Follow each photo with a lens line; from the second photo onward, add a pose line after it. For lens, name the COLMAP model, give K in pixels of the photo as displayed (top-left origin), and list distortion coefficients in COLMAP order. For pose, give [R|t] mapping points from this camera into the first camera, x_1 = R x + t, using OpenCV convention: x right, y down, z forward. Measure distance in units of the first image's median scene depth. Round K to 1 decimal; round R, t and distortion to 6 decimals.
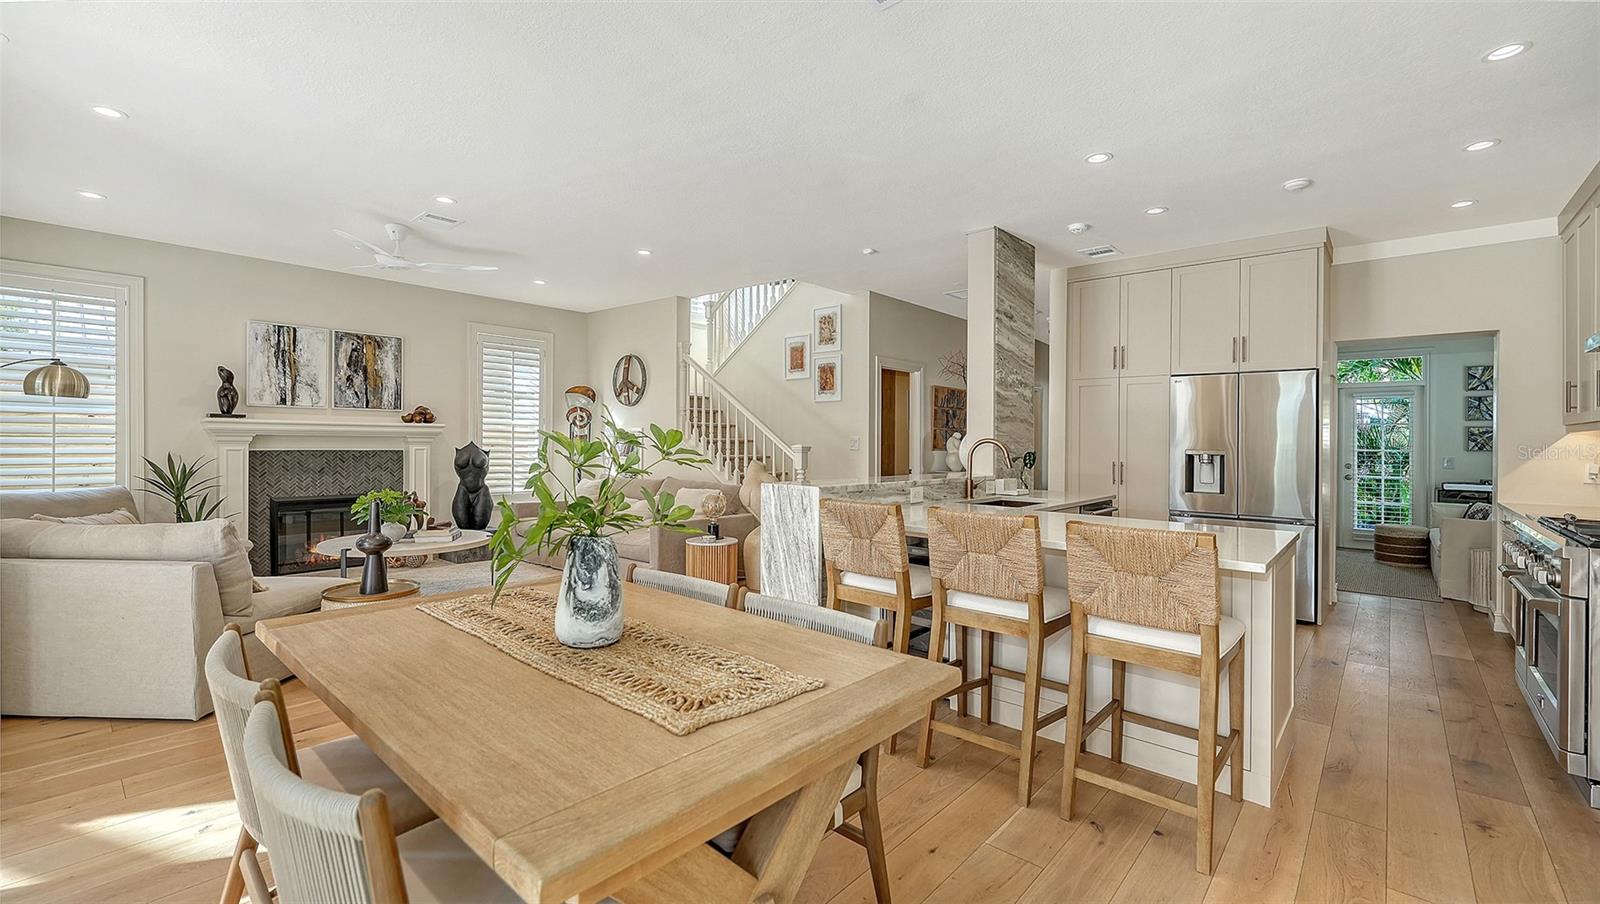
lens RADIAL K [[672.9, 0, 811.9], [0, 672.9, 445.6], [0, 0, 1]] dist [-0.004098, 0.000078]
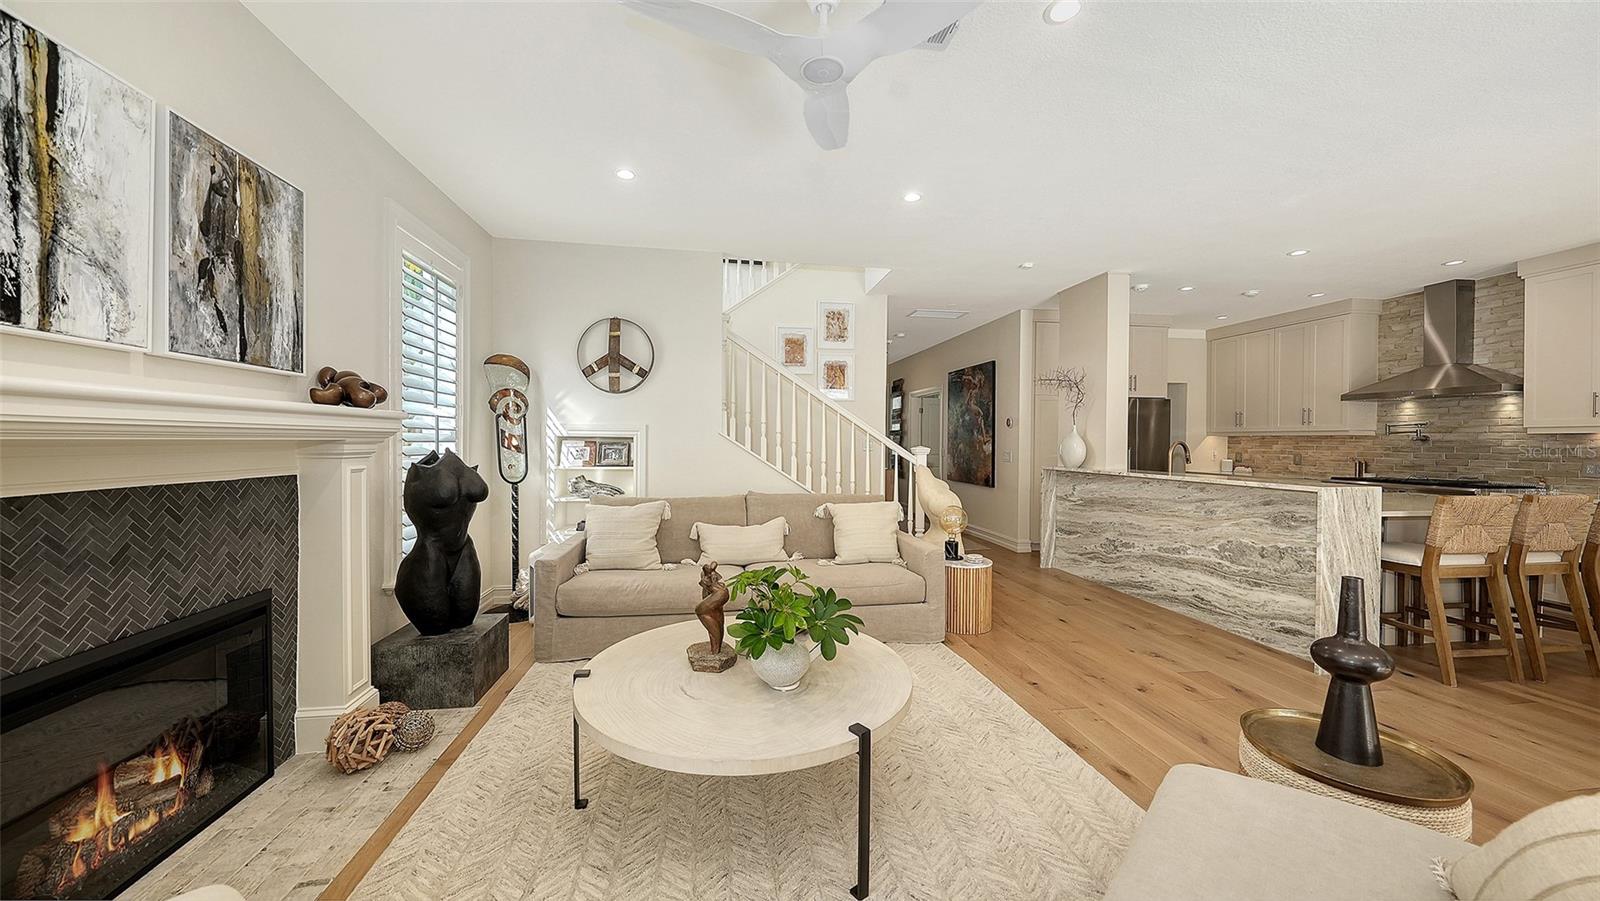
lens RADIAL K [[559.5, 0, 788.6], [0, 559.5, 445.4], [0, 0, 1]] dist [-0.003540, -0.000444]
pose [[0.651189, -0.013833, 0.758790, -0.710337], [0.006139, 0.999897, 0.012960, -0.013817], [-0.758891, -0.003781, 0.651207, 0.596966]]
